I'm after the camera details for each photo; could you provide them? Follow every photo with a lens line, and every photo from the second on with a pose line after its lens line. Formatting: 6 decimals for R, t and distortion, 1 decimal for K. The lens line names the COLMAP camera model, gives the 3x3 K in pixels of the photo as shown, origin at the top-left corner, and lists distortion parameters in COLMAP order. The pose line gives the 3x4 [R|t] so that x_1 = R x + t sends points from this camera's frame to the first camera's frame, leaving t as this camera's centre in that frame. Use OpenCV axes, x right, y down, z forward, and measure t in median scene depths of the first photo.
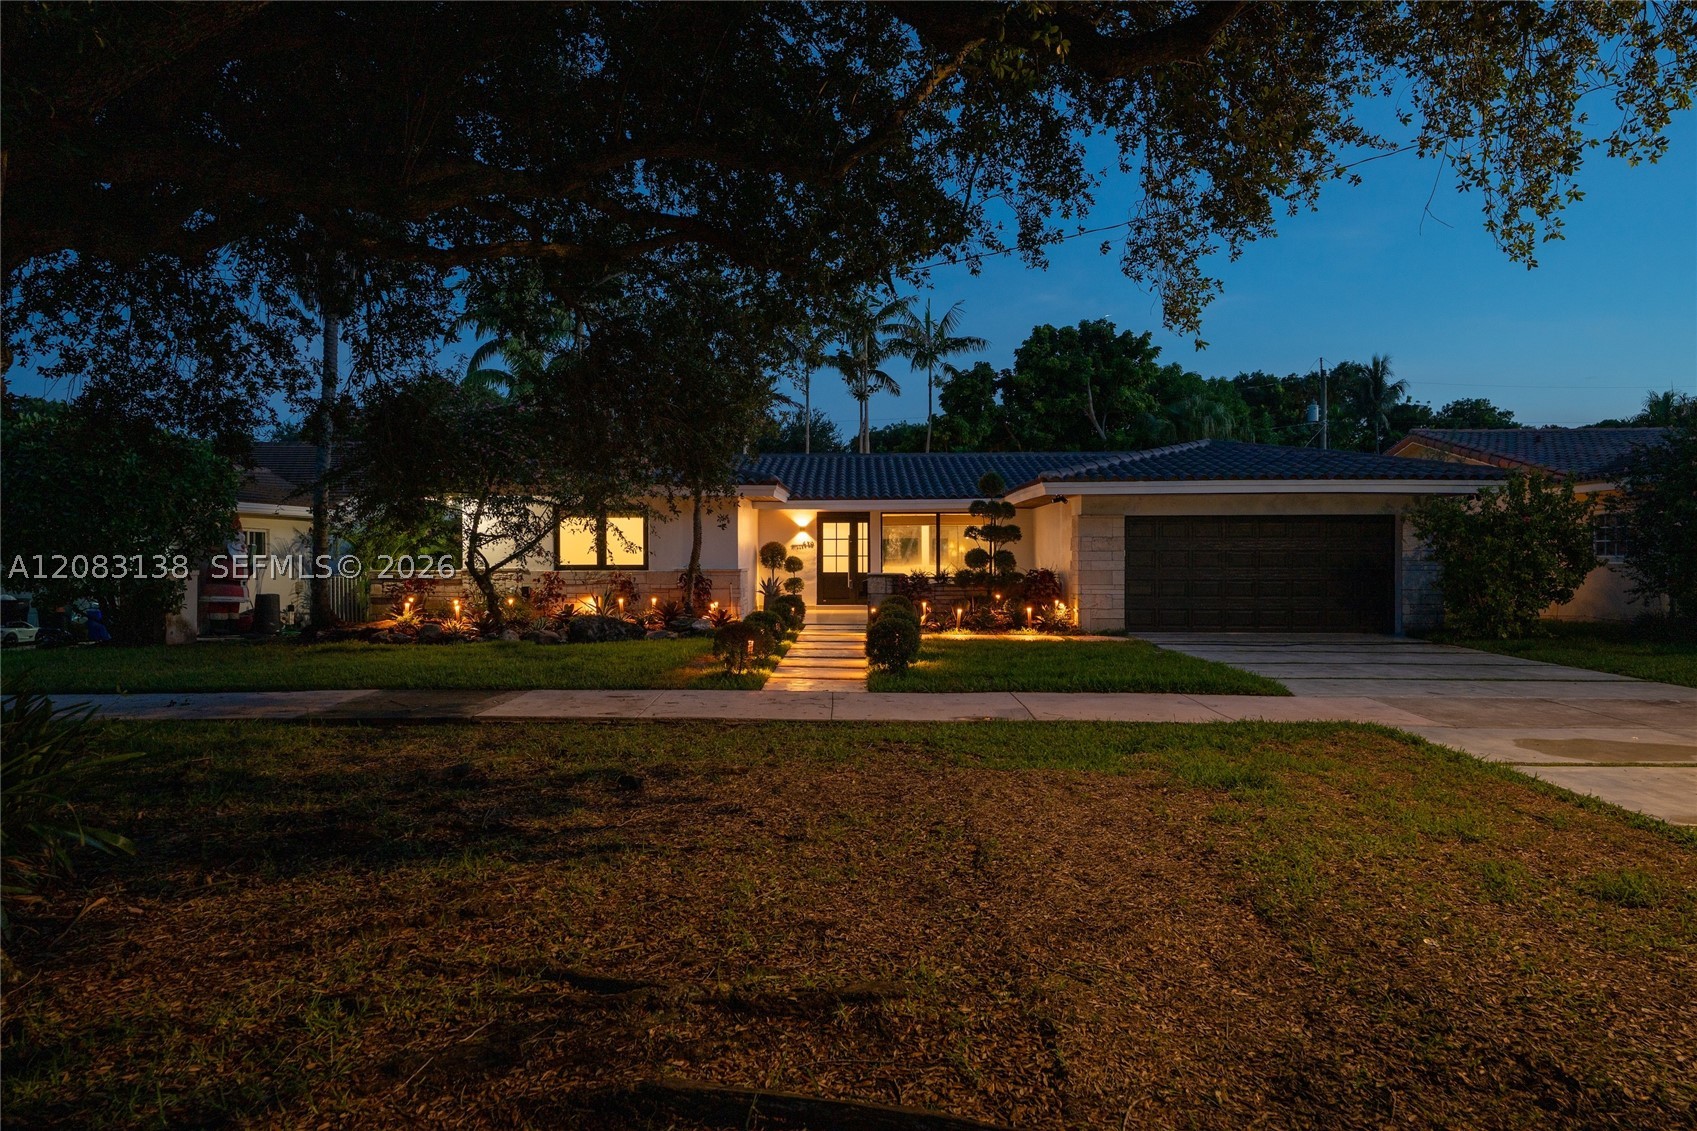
lens RADIAL K [[1091.2, 0, 842.0], [0, 1091.2, 560.6], [0, 0, 1]] dist [0.016075, 0.002614]
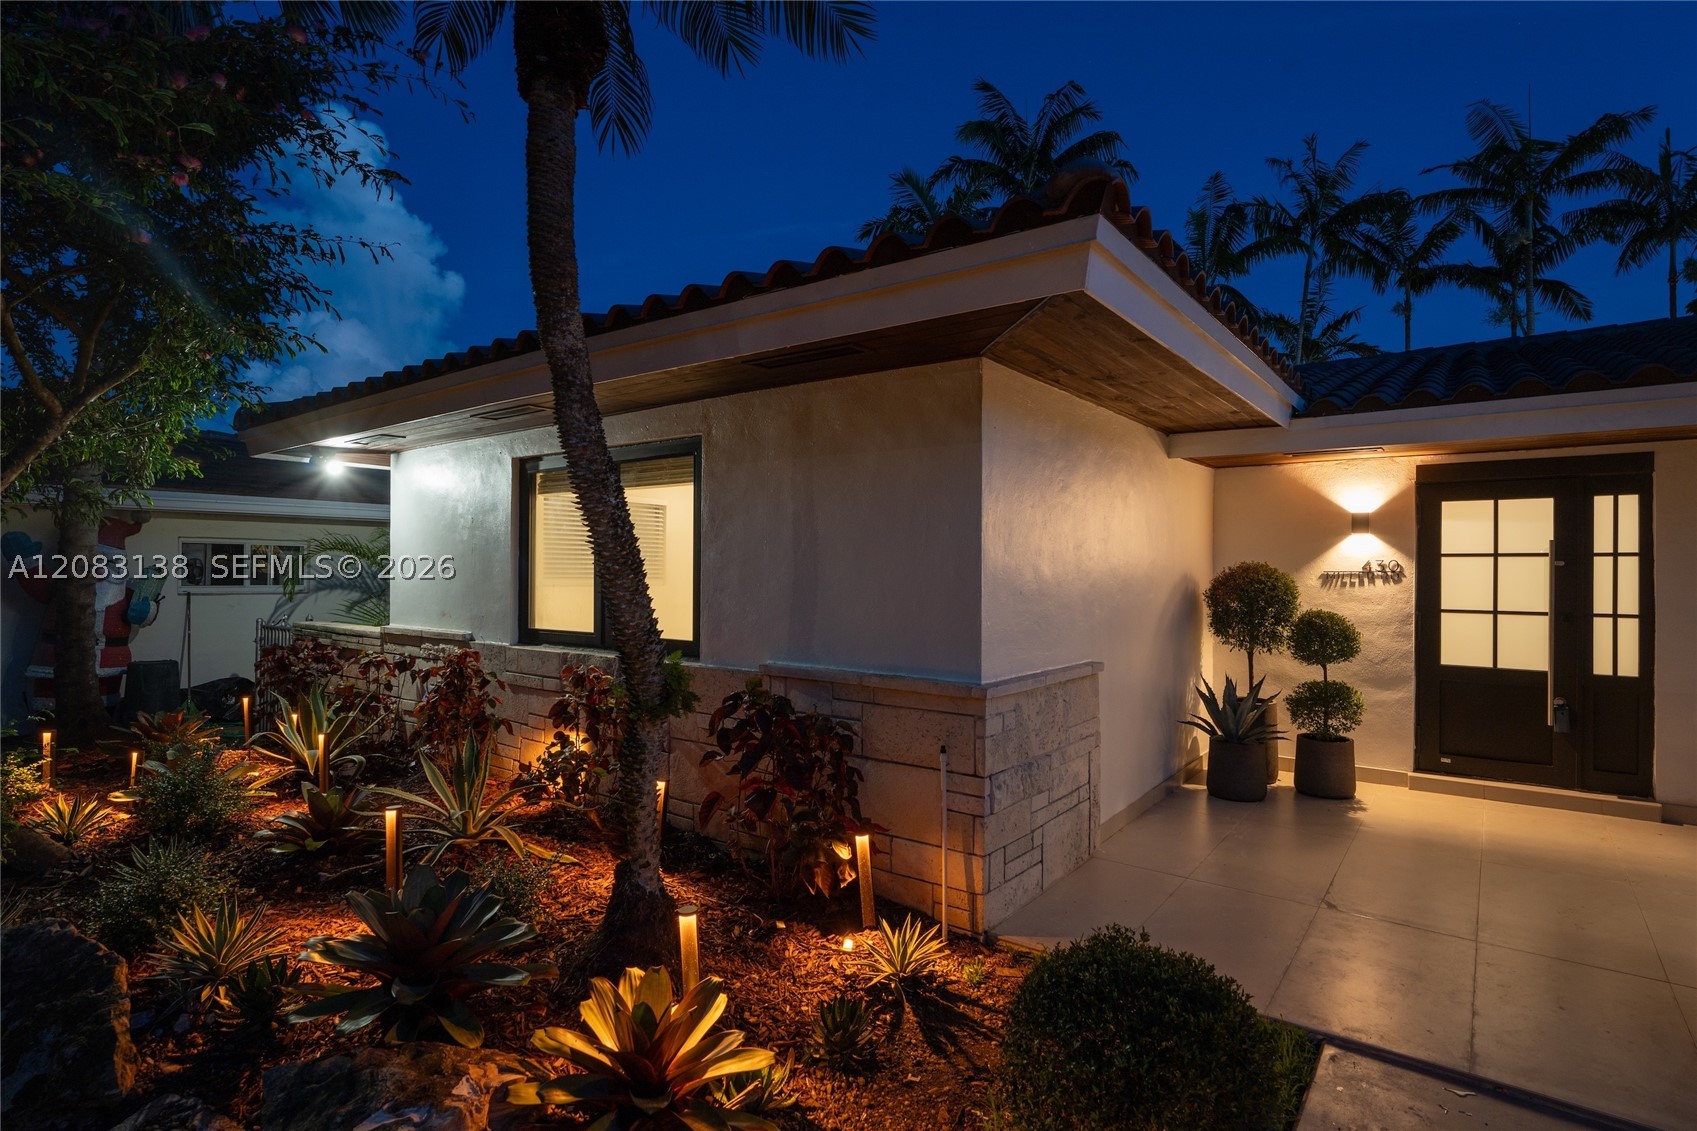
lens RADIAL K [[851.7, 0, 844.1], [0, 851.7, 567.8], [0, 0, 1]] dist [-0.009330, 0.003011]
pose [[0.810564, 0.004584, -0.585632, -0.017943], [-0.011408, 0.999903, -0.007963, -0.016210], [0.585538, 0.013135, 0.810538, 0.936113]]
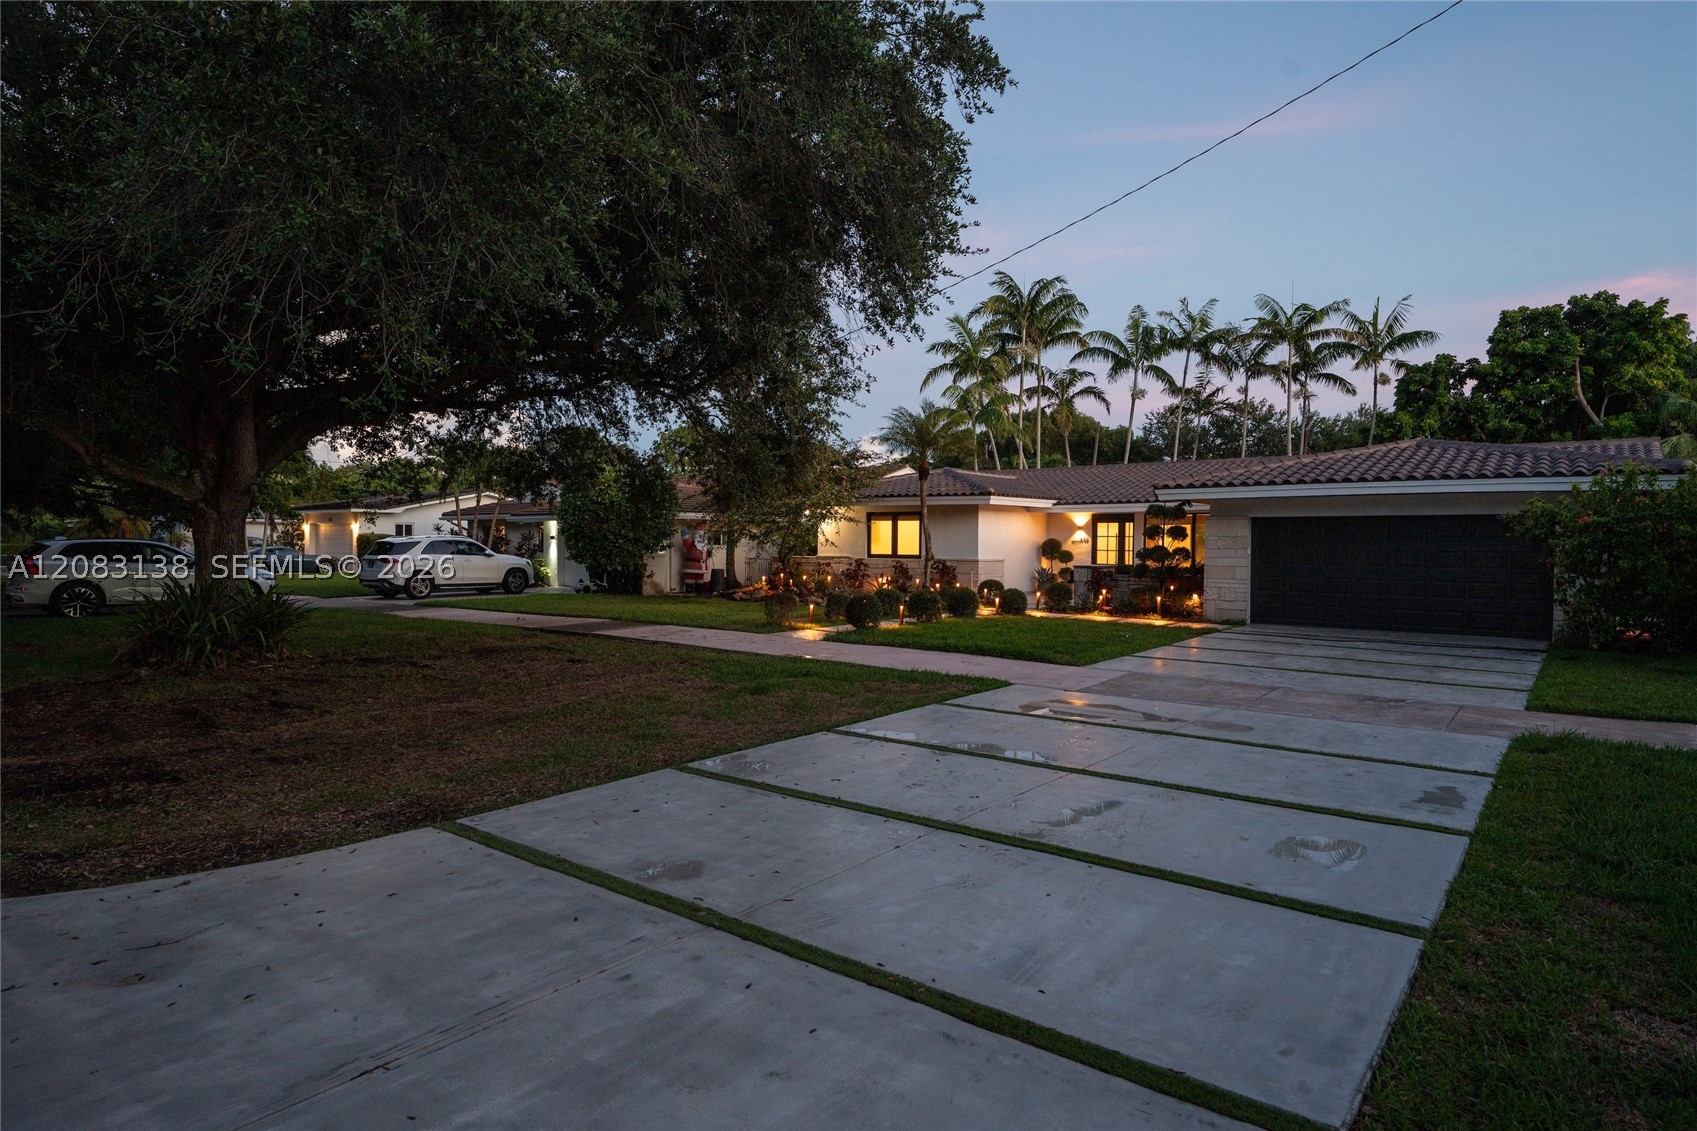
lens RADIAL K [[951.7, 0, 837.2], [0, 951.7, 570.4], [0, 0, 1]] dist [-0.002294, 0.001825]
pose [[0.791182, 0.026544, -0.611005, 0.525244], [-0.014015, 0.999582, 0.025277, -0.006068], [0.611421, -0.011435, 0.791223, -0.015111]]
